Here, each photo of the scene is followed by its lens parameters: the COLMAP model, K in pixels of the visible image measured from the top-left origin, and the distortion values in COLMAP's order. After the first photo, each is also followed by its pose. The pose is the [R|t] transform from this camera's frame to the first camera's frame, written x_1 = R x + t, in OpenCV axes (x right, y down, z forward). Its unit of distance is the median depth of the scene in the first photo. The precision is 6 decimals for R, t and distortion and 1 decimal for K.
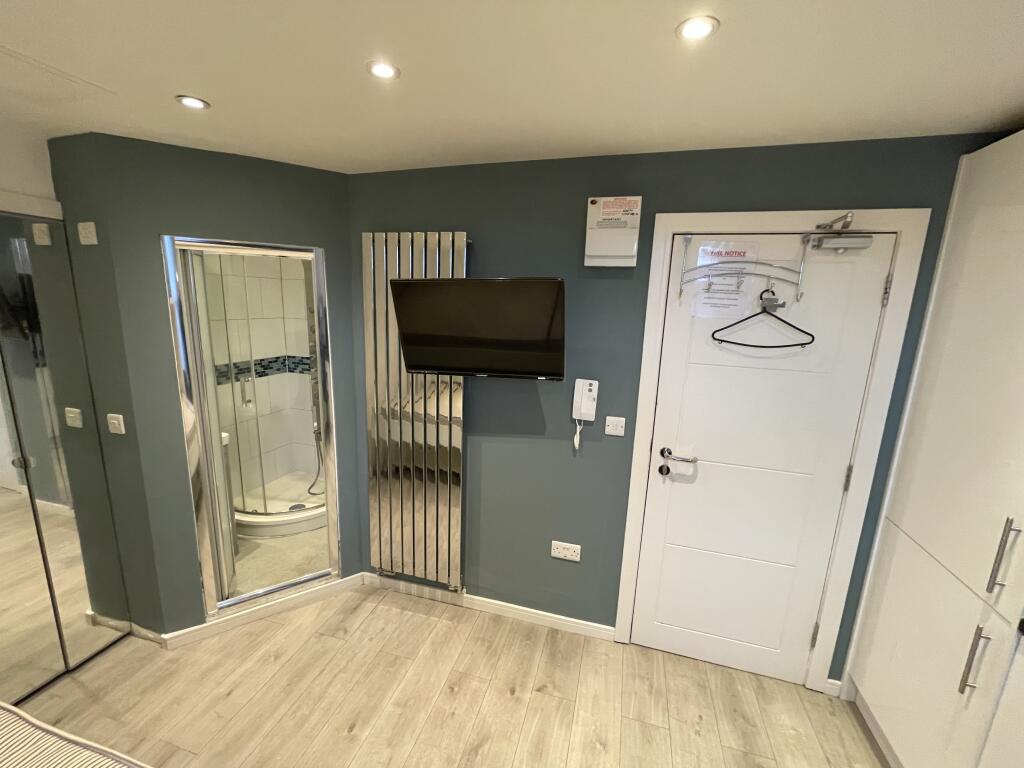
lens RADIAL K [[414.8, 0, 512.0], [0, 414.8, 384.0], [0, 0, 1]] dist [-0.002400, 0.000159]
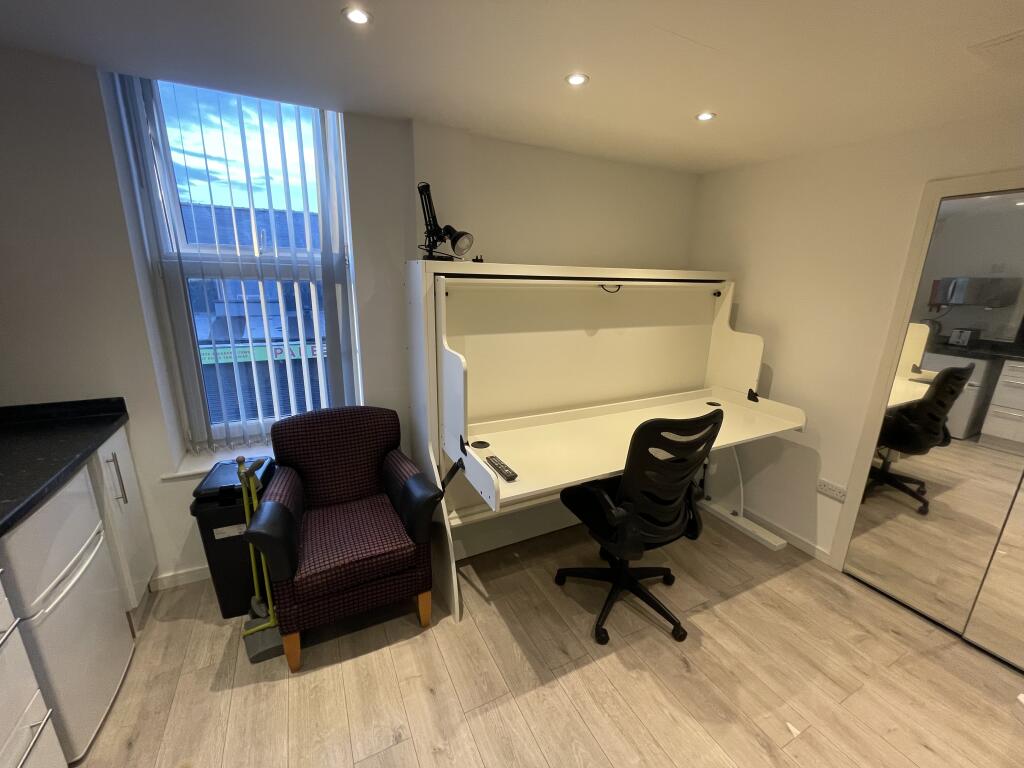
lens RADIAL K [[414.8, 0, 512.0], [0, 414.8, 384.0], [0, 0, 1]] dist [-0.002400, 0.000159]
pose [[-0.729878, 0.124590, -0.672128, 0.339446], [-0.181957, 0.912367, 0.366713, -0.054974], [0.658916, 0.389954, -0.643246, 0.626306]]
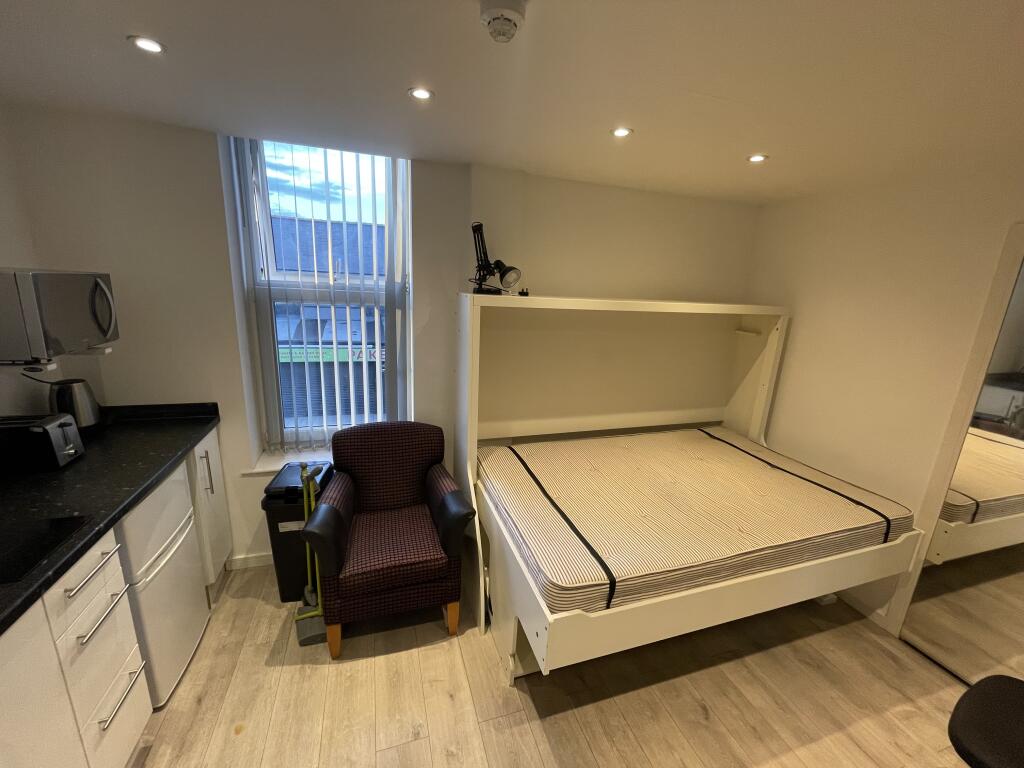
lens RADIAL K [[414.8, 0, 512.0], [0, 414.8, 384.0], [0, 0, 1]] dist [-0.002400, 0.000159]
pose [[-0.822641, 0.063853, -0.564964, 0.329851], [-0.184470, 0.909943, 0.371449, -0.126551], [0.537803, 0.409788, -0.736778, 0.676709]]
